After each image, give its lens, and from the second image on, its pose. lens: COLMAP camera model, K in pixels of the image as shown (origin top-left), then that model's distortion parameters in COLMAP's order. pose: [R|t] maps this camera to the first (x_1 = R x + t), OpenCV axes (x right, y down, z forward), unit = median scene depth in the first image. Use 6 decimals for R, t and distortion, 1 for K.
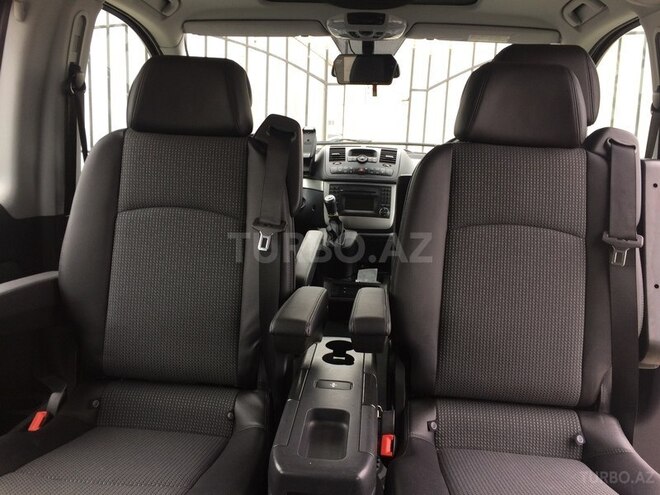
lens RADIAL K [[553.5, 0, 332.6], [0, 553.5, 248.9], [0, 0, 1]] dist [0.043649, -0.046561]
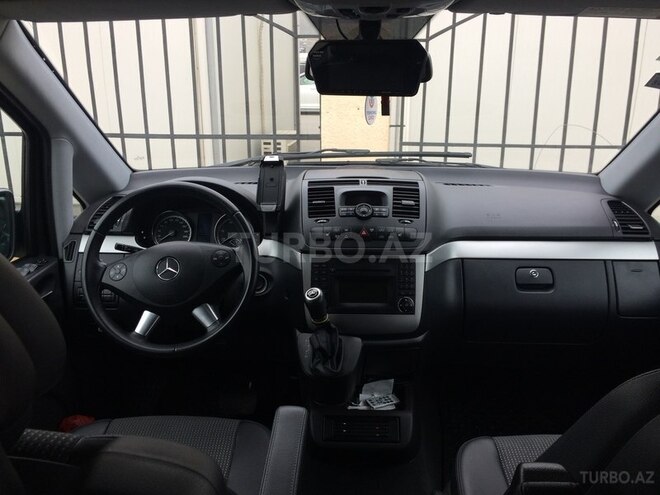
lens RADIAL K [[553.5, 0, 327.1], [0, 553.5, 245.9], [0, 0, 1]] dist [0.043649, -0.046561]
pose [[0.998258, -0.054239, 0.023223, -0.001845], [0.051207, 0.991970, 0.115643, -0.196879], [-0.029309, -0.114252, 0.993019, 0.405588]]
